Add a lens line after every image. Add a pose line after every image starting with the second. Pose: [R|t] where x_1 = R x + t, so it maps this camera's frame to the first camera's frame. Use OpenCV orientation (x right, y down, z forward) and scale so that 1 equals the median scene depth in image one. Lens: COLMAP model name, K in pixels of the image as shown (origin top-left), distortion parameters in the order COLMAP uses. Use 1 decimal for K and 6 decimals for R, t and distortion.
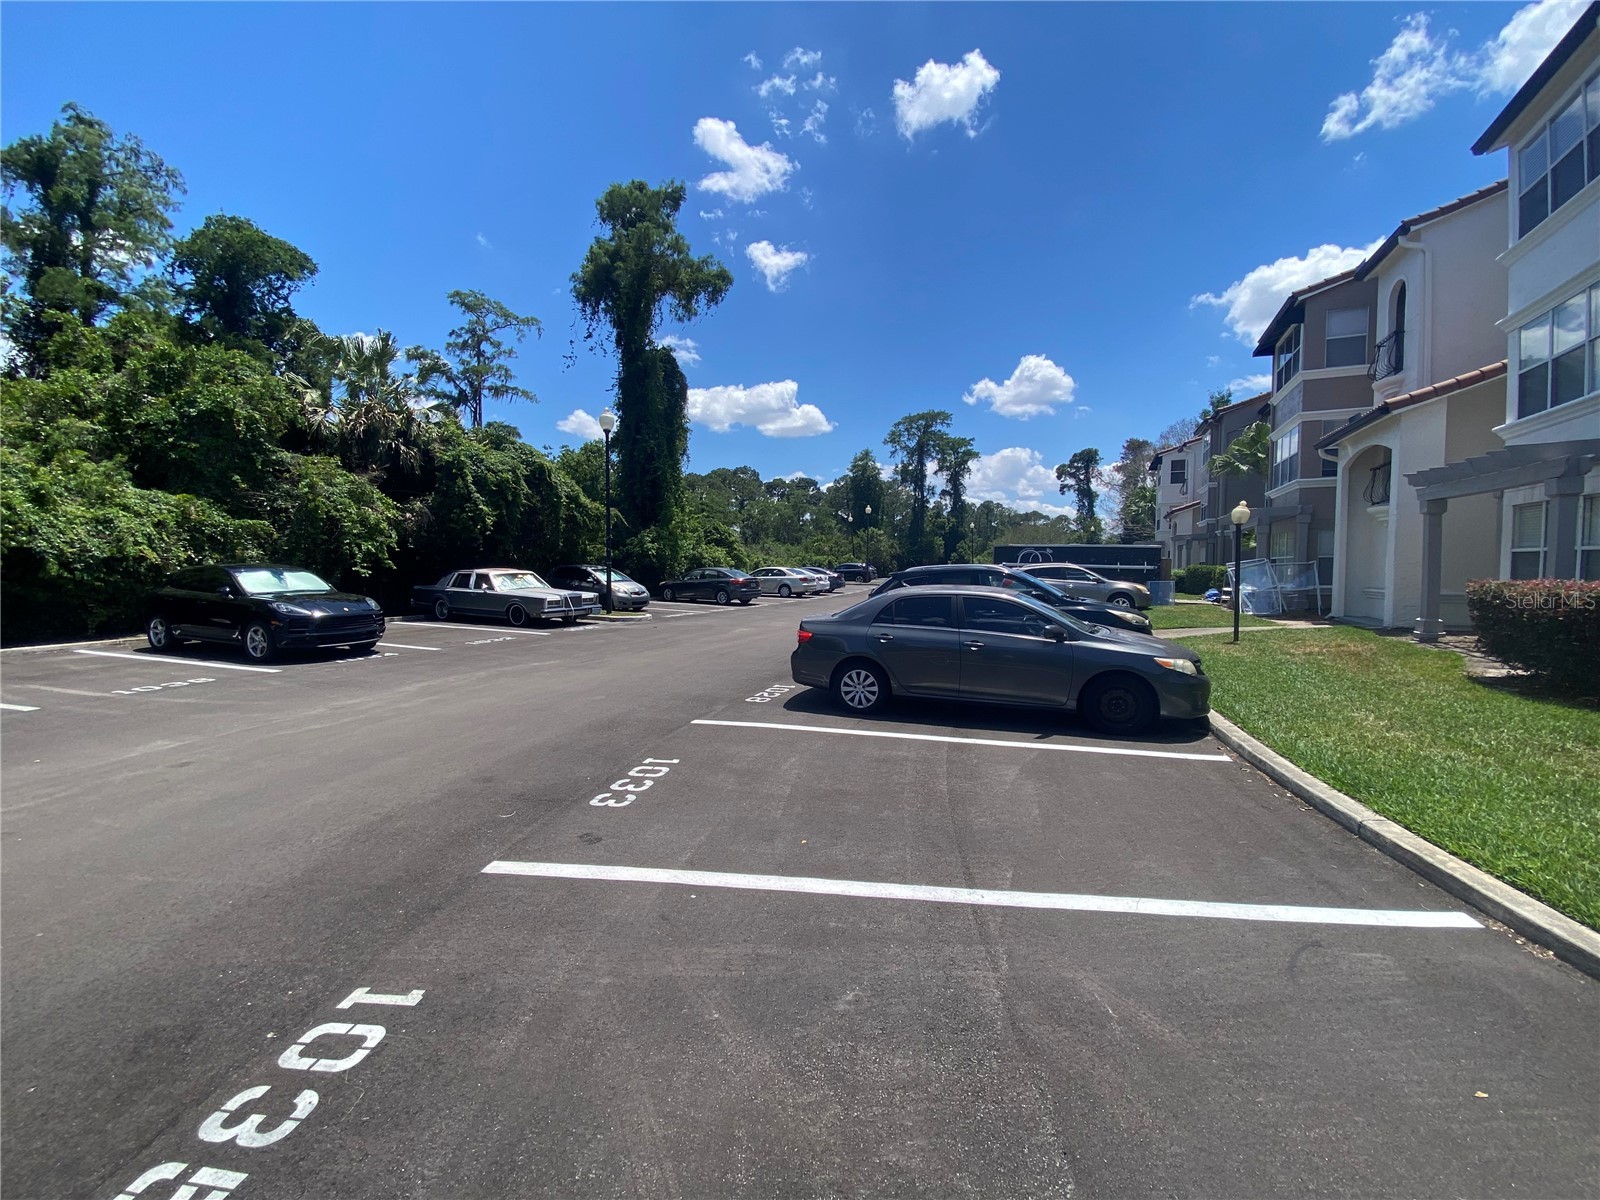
lens RADIAL K [[648.0, 0, 800.0], [0, 648.0, 600.0], [0, 0, 1]] dist [-0.000850, -0.000235]
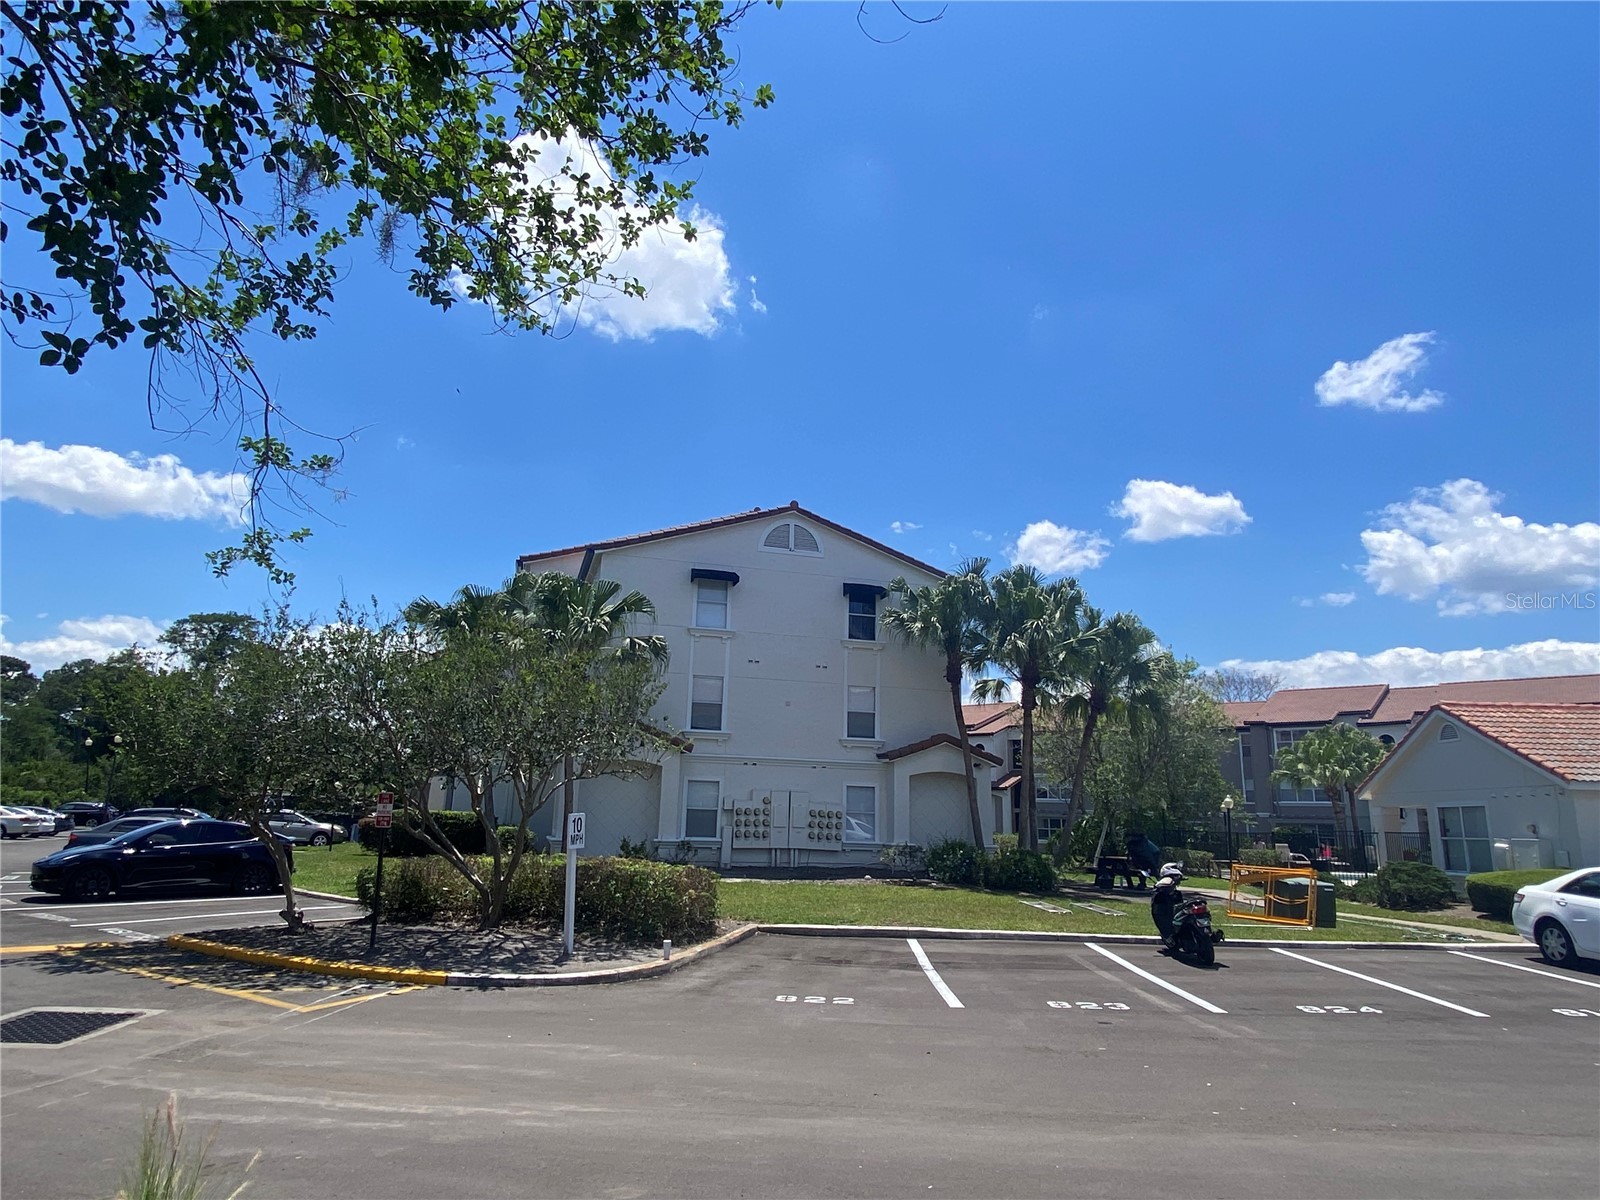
lens RADIAL K [[1005.1, 0, 800.0], [0, 1005.1, 600.0], [0, 0, 1]] dist [0.000639, 0.000154]
pose [[0.763498, 0.158124, 0.626153, -0.047175], [0.009300, 0.966769, -0.255481, 0.020777], [-0.645743, 0.200883, 0.736656, -0.409346]]
